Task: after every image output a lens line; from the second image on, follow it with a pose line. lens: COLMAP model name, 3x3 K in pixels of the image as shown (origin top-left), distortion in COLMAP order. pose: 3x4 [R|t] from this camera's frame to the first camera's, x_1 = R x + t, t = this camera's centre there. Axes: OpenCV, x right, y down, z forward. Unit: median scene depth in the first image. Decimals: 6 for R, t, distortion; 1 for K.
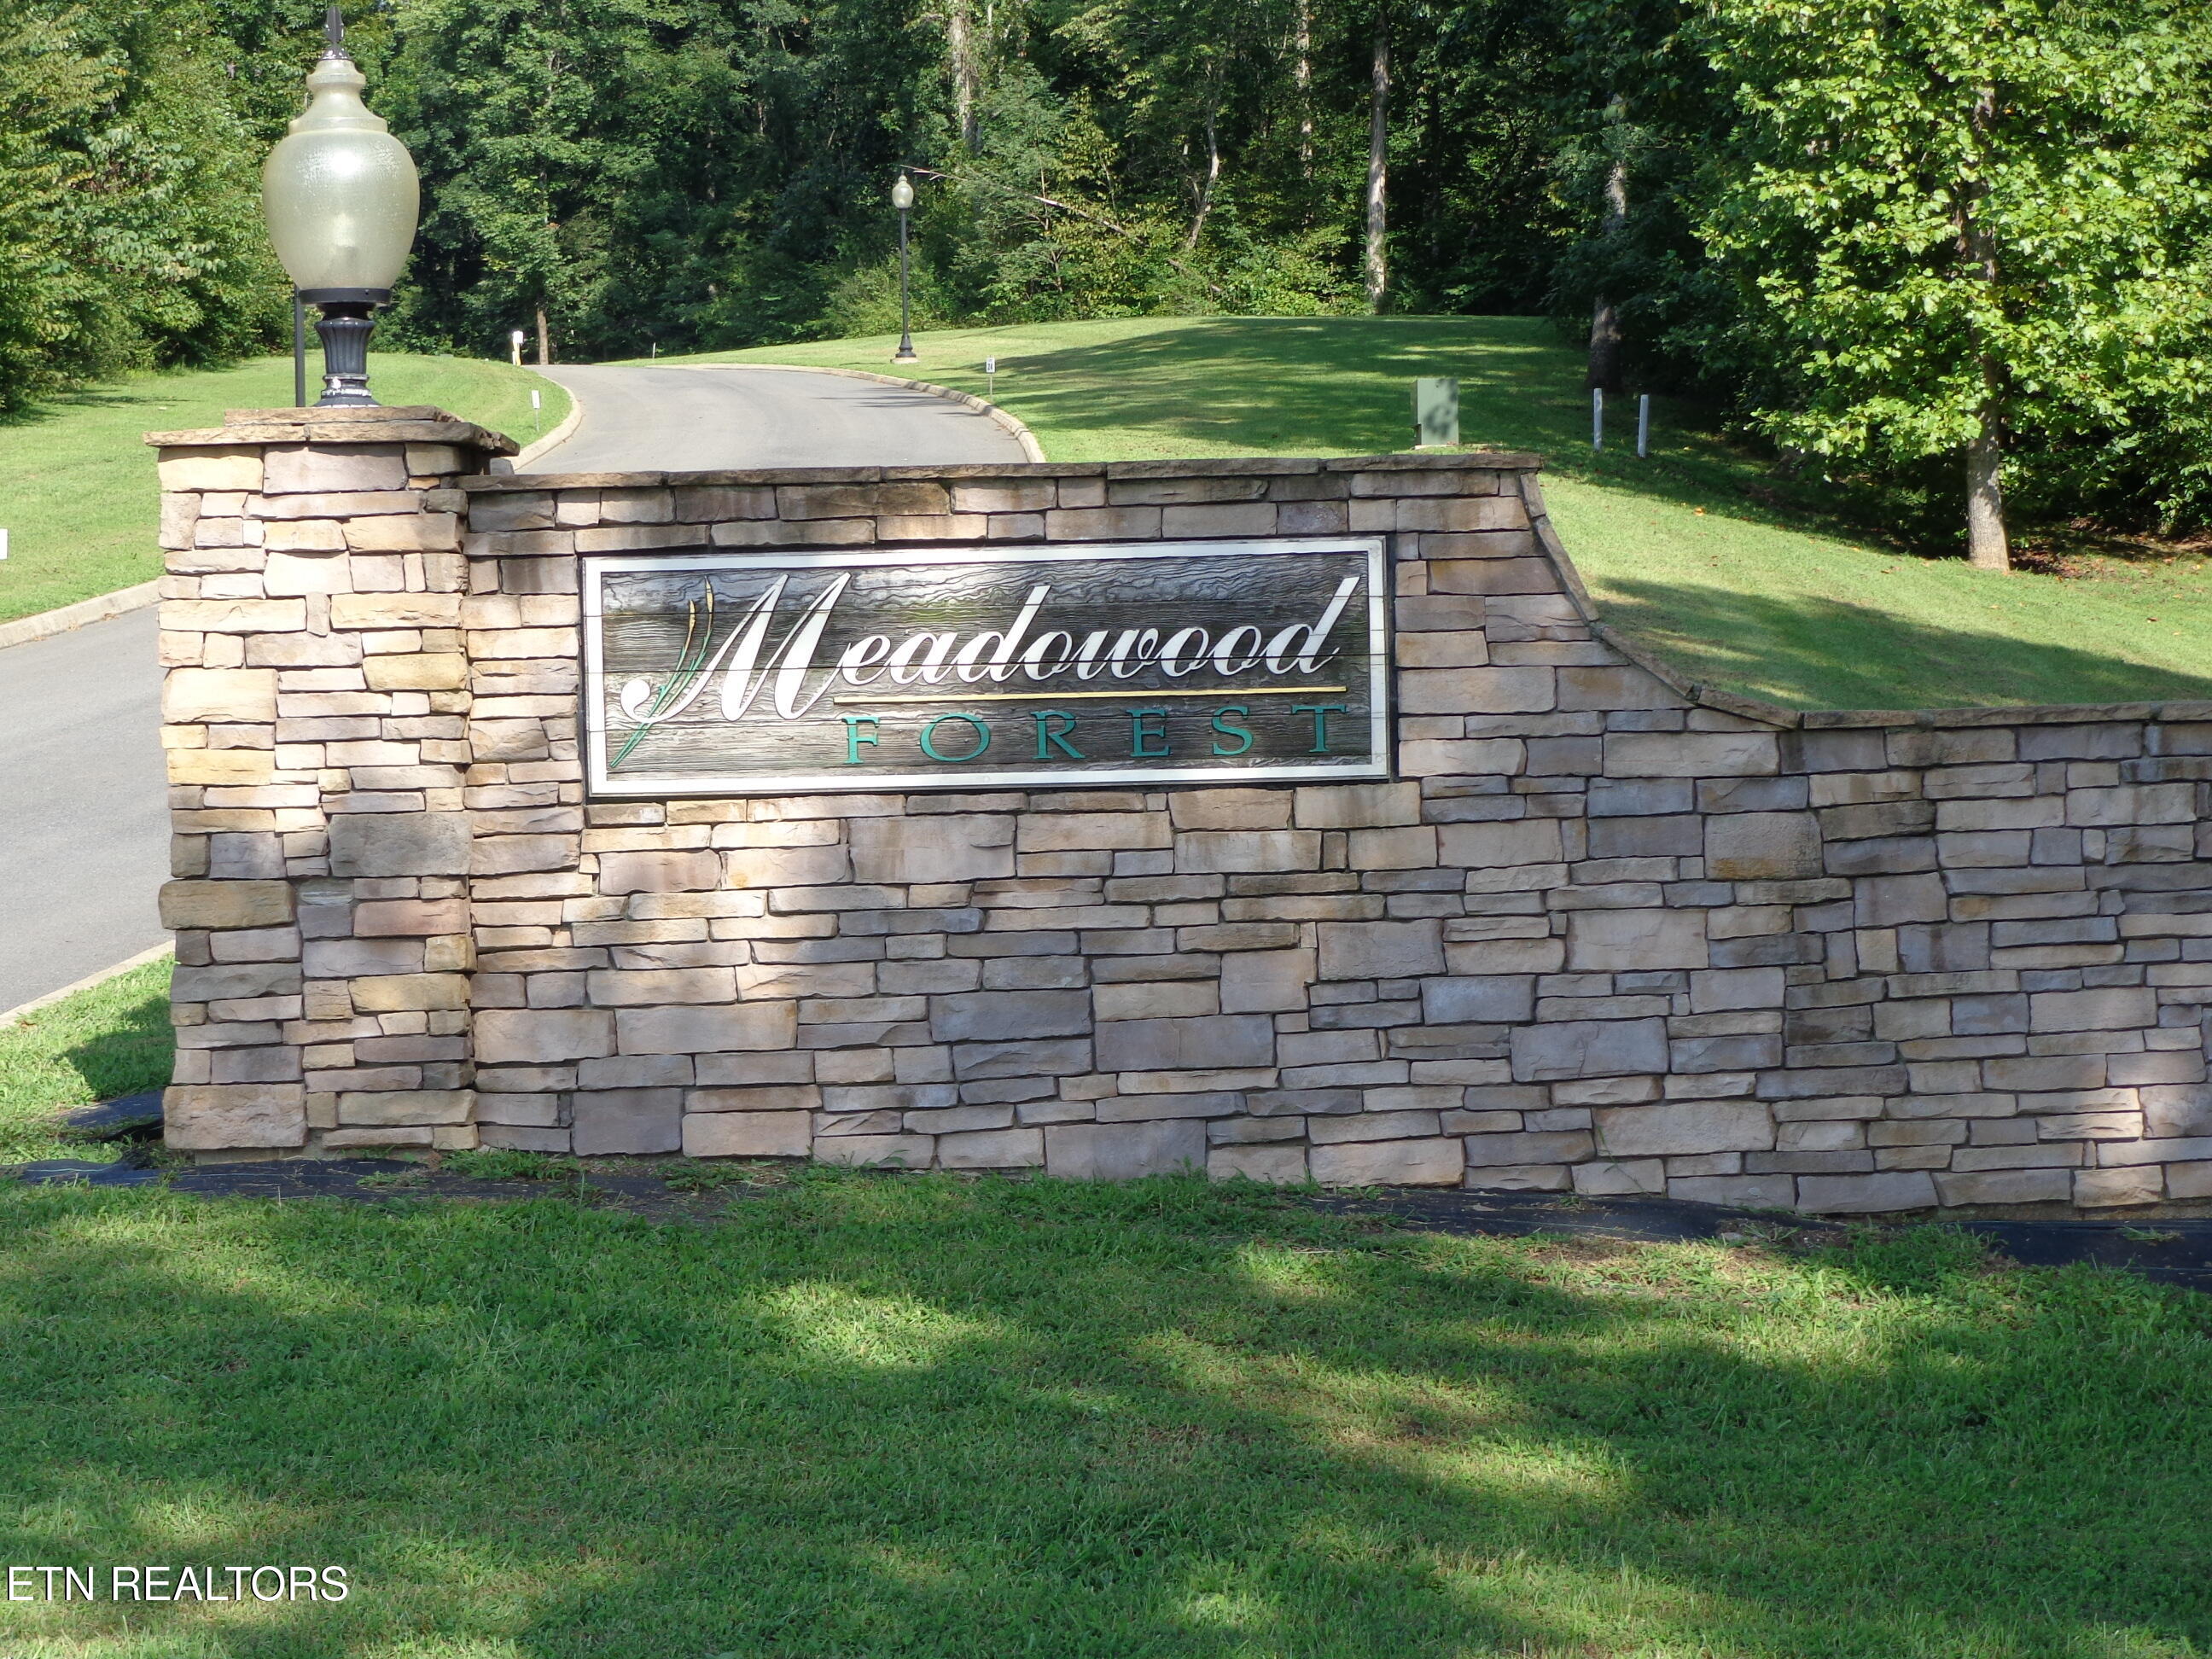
lens RADIAL K [[5297.6, 0, 1107.4], [0, 5297.6, 829.8], [0, 0, 1]] dist [0.015405, 0.000000]
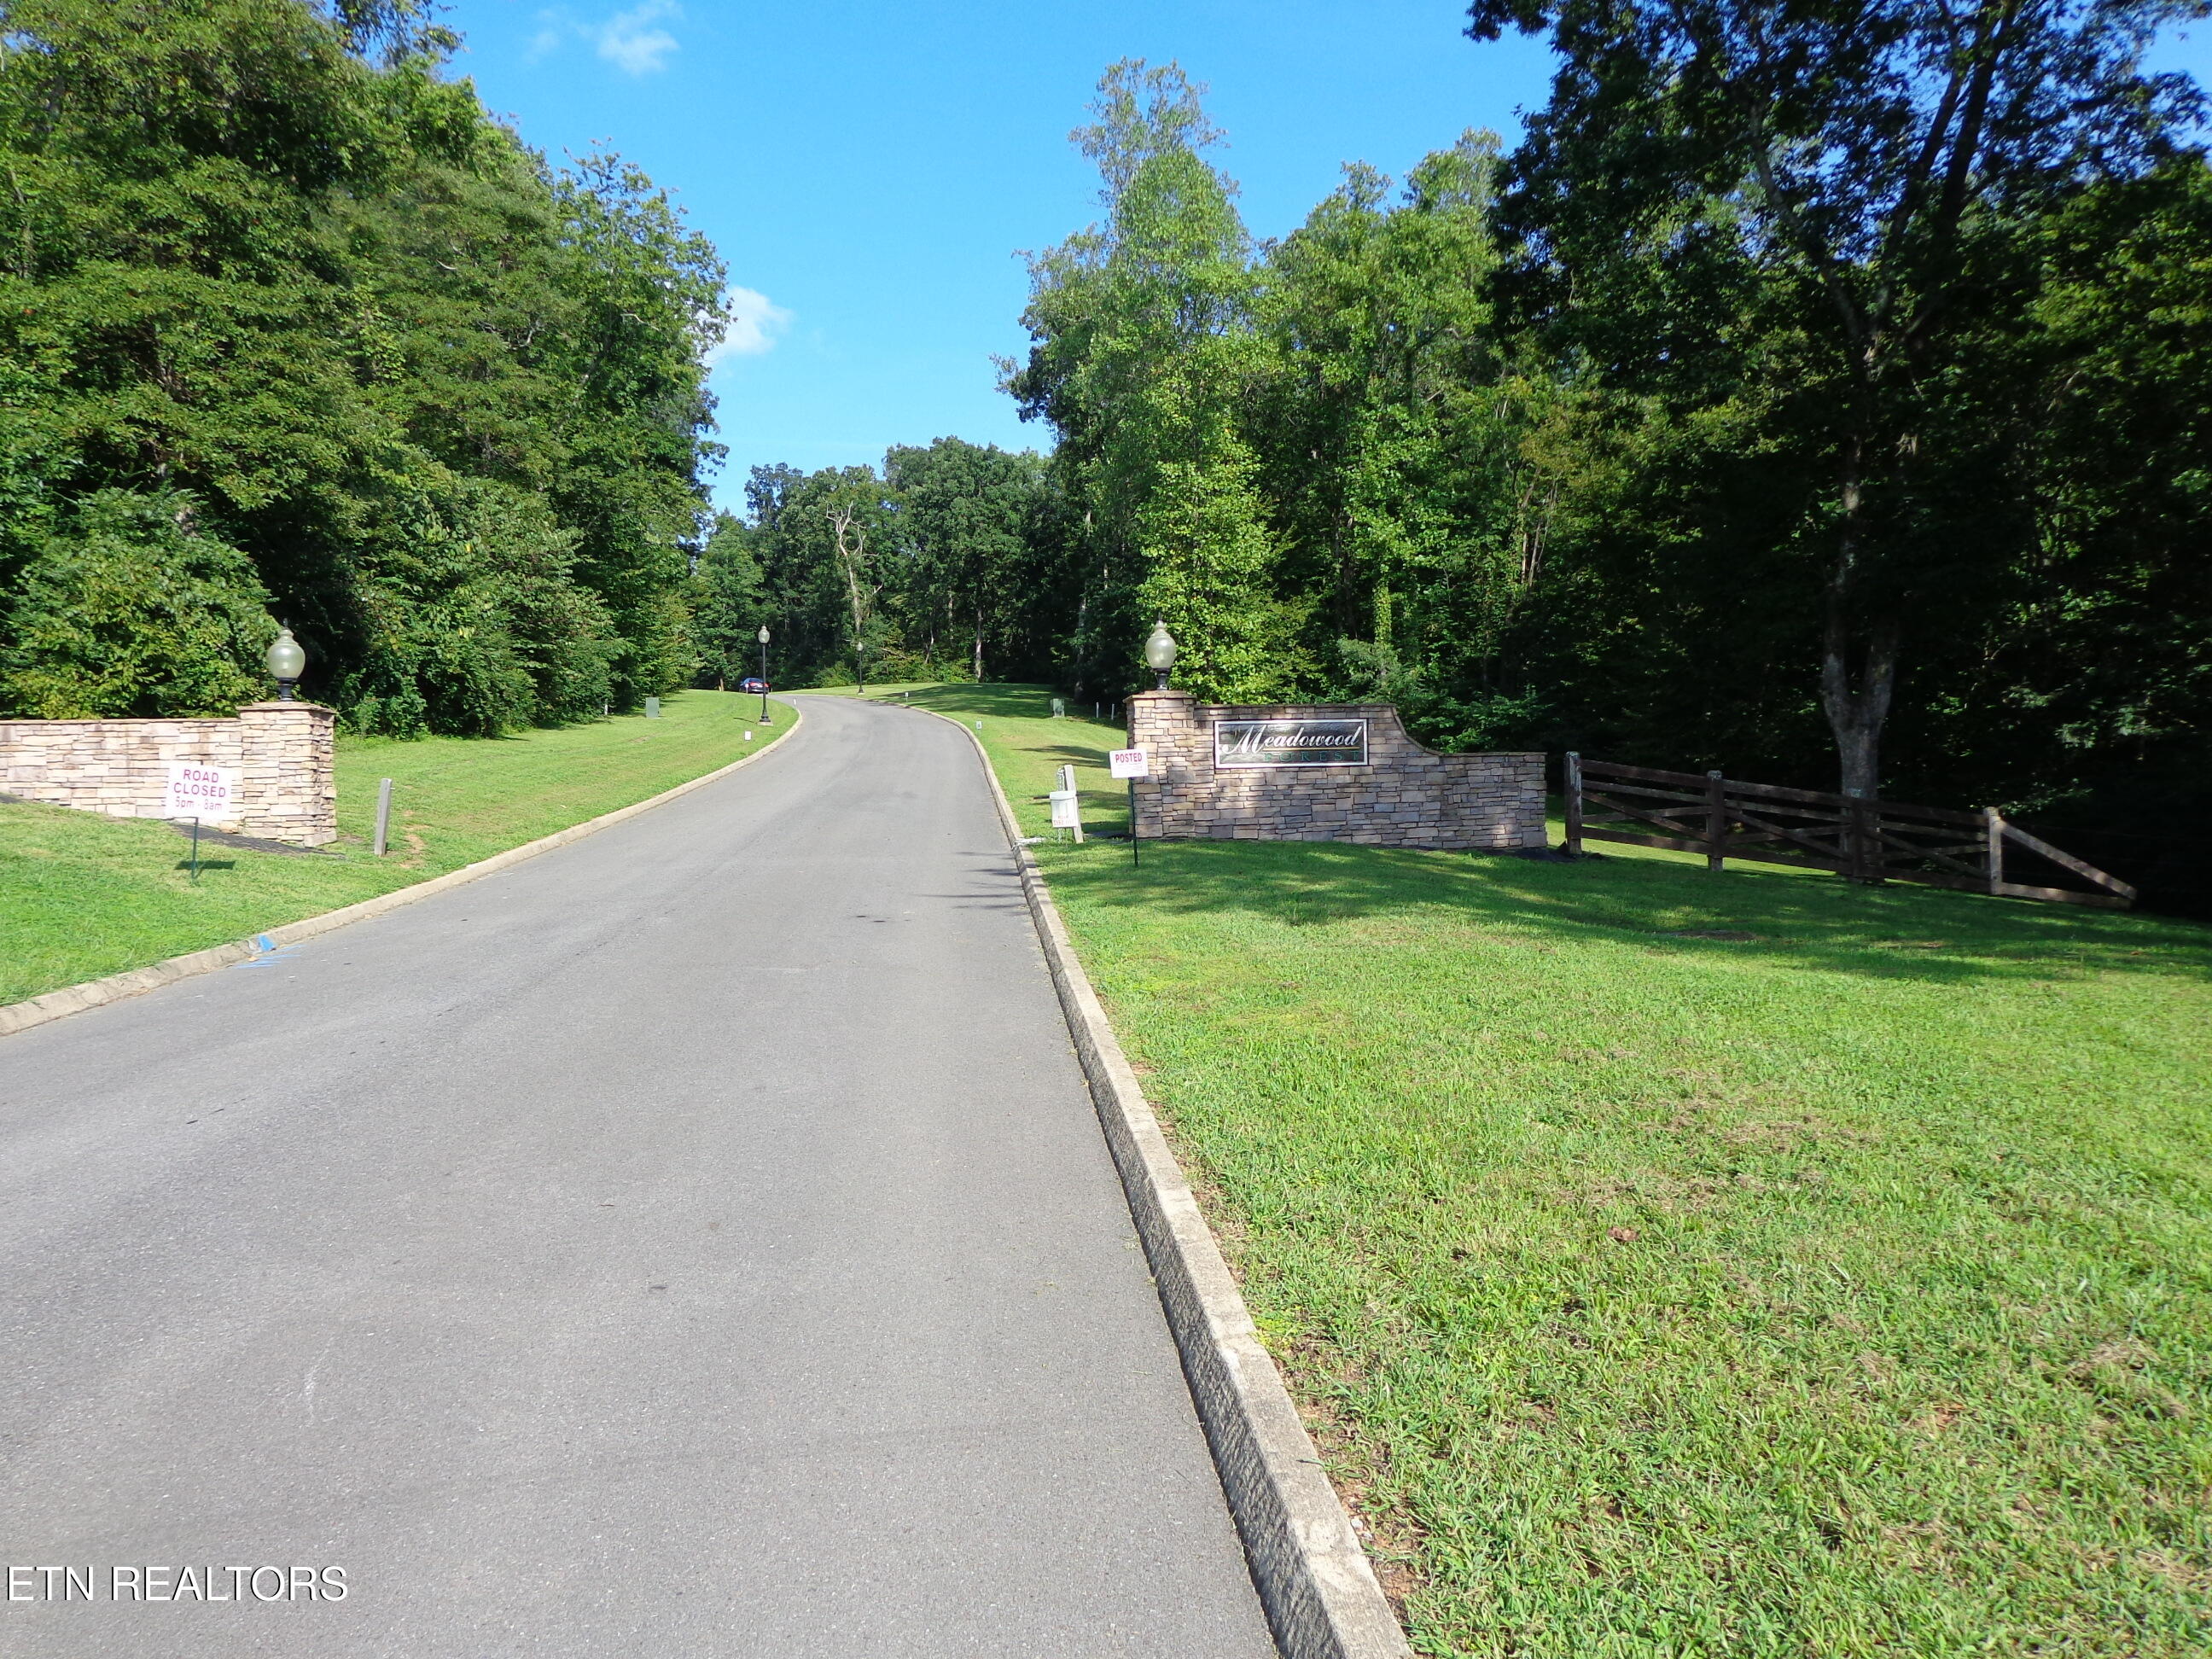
lens RADIAL K [[1535.1, 0, 1101.9], [0, 1535.1, 828.0], [0, 0, 1]] dist [-0.002130, -0.000107]
pose [[0.985318, -0.000407, 0.170727, -0.458350], [0.001090, 0.999992, -0.003906, 0.057047], [-0.170724, 0.004035, 0.985311, -0.439253]]
